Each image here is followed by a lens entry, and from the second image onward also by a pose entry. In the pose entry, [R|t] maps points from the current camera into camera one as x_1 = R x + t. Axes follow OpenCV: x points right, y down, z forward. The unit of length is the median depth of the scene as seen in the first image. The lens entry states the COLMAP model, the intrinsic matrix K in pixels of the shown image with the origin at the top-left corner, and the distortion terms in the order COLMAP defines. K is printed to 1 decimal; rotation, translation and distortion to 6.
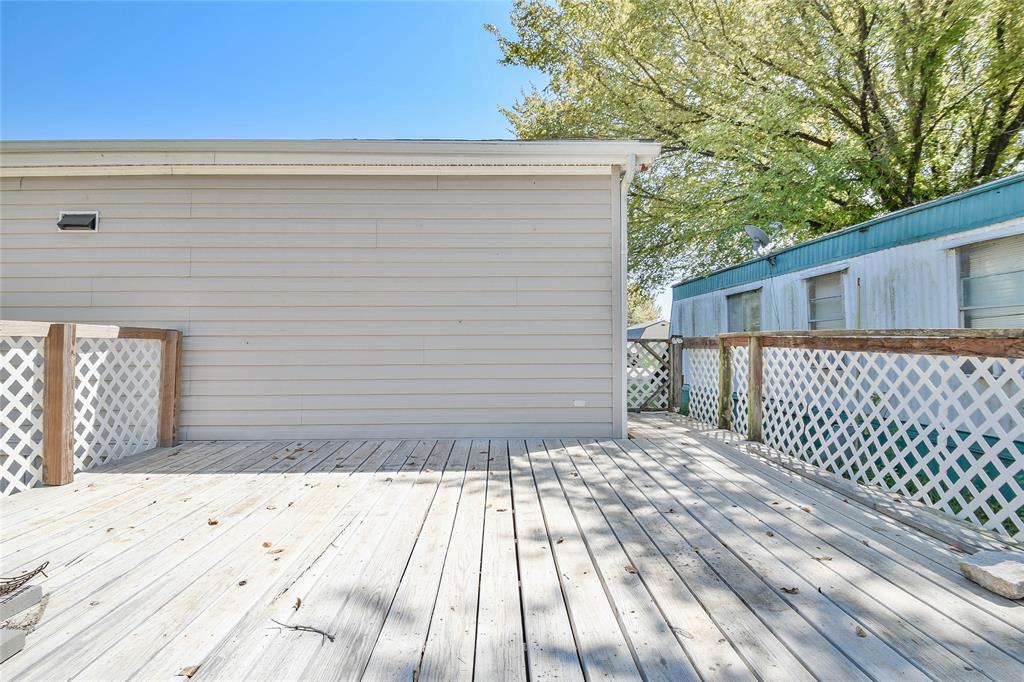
lens RADIAL K [[520.3, 0, 510.9], [0, 520.3, 333.4], [0, 0, 1]] dist [-0.021868, -0.004635]
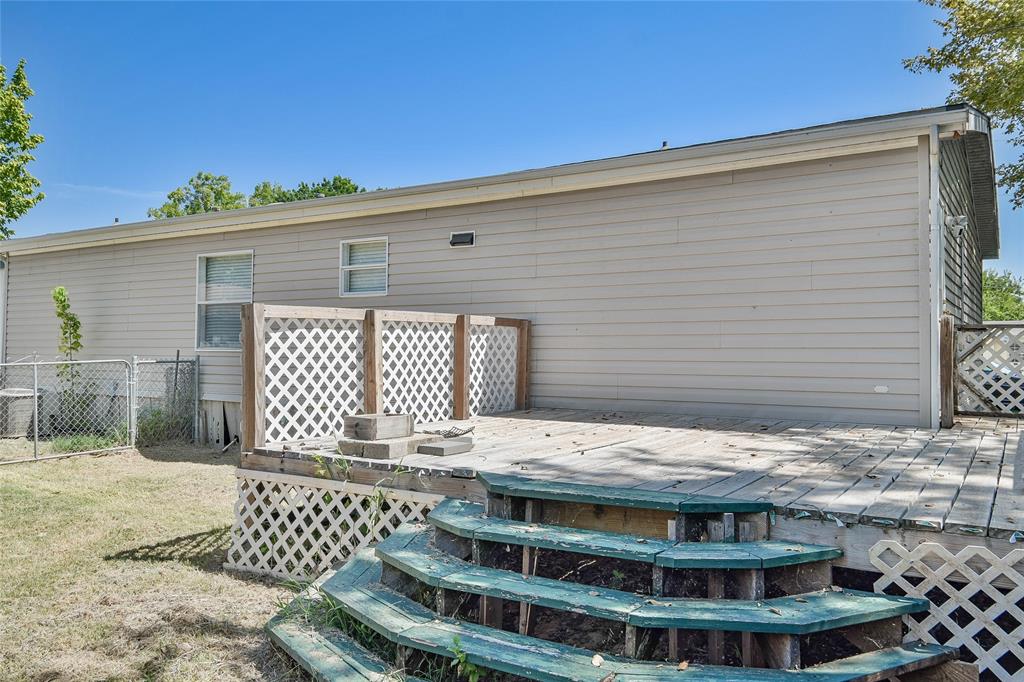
lens RADIAL K [[781.7, 0, 508.6], [0, 781.7, 335.9], [0, 0, 1]] dist [0.022578, 0.003762]
pose [[0.826572, -0.005893, -0.562800, 0.425616], [0.008518, 0.999962, 0.002040, 0.031100], [0.562766, -0.006480, 0.826591, -0.663613]]
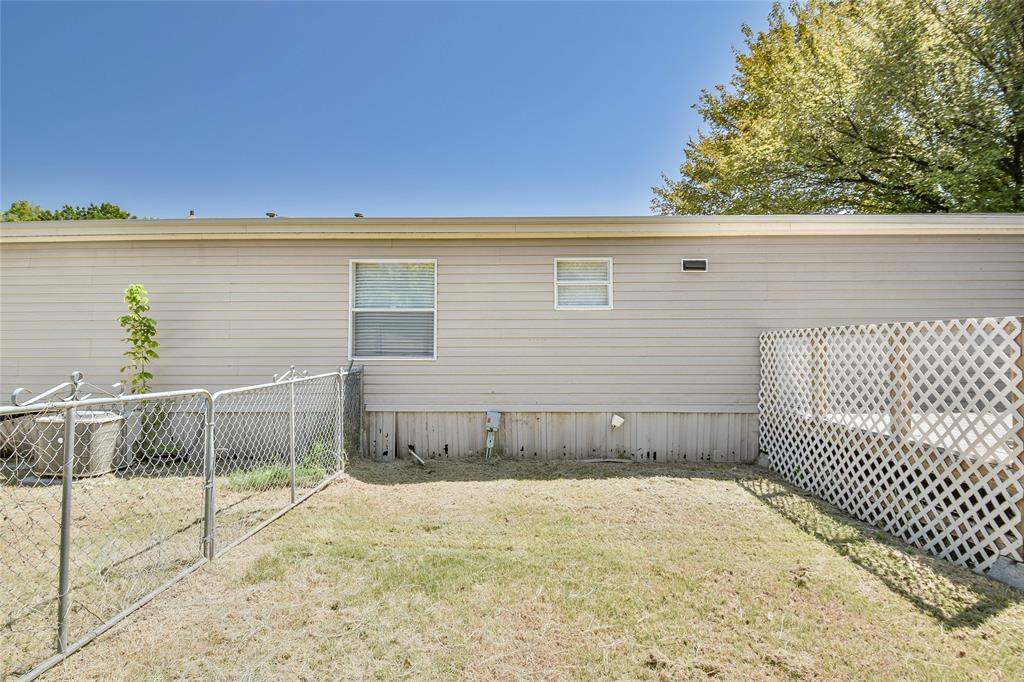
lens RADIAL K [[506.1, 0, 511.5], [0, 506.1, 340.7], [0, 0, 1]] dist [-0.001404, -0.001935]
pose [[0.998695, -0.003320, -0.050960, -1.445889], [0.003302, 0.999994, -0.000427, 0.016517], [0.050961, 0.000258, 0.998701, -0.662177]]
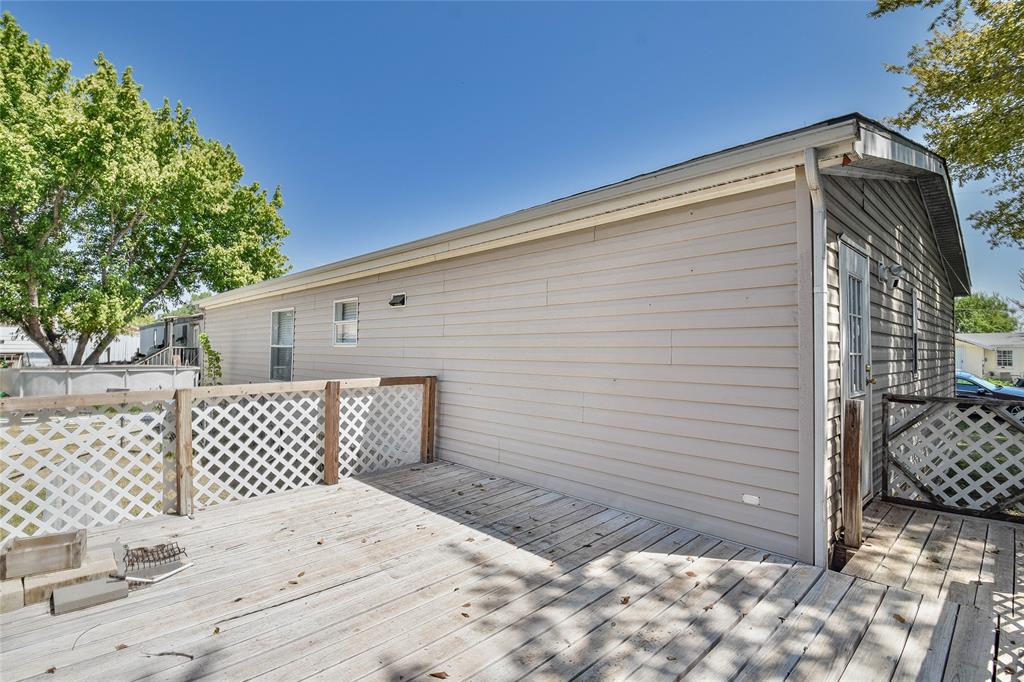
lens RADIAL K [[487.3, 0, 516.1], [0, 487.3, 336.8], [0, 0, 1]] dist [-0.011933, -0.002616]
pose [[0.679179, -0.013271, -0.733853, 0.463735], [0.013157, 0.999896, -0.005906, -0.107071], [0.733855, -0.005644, 0.679283, 0.307738]]
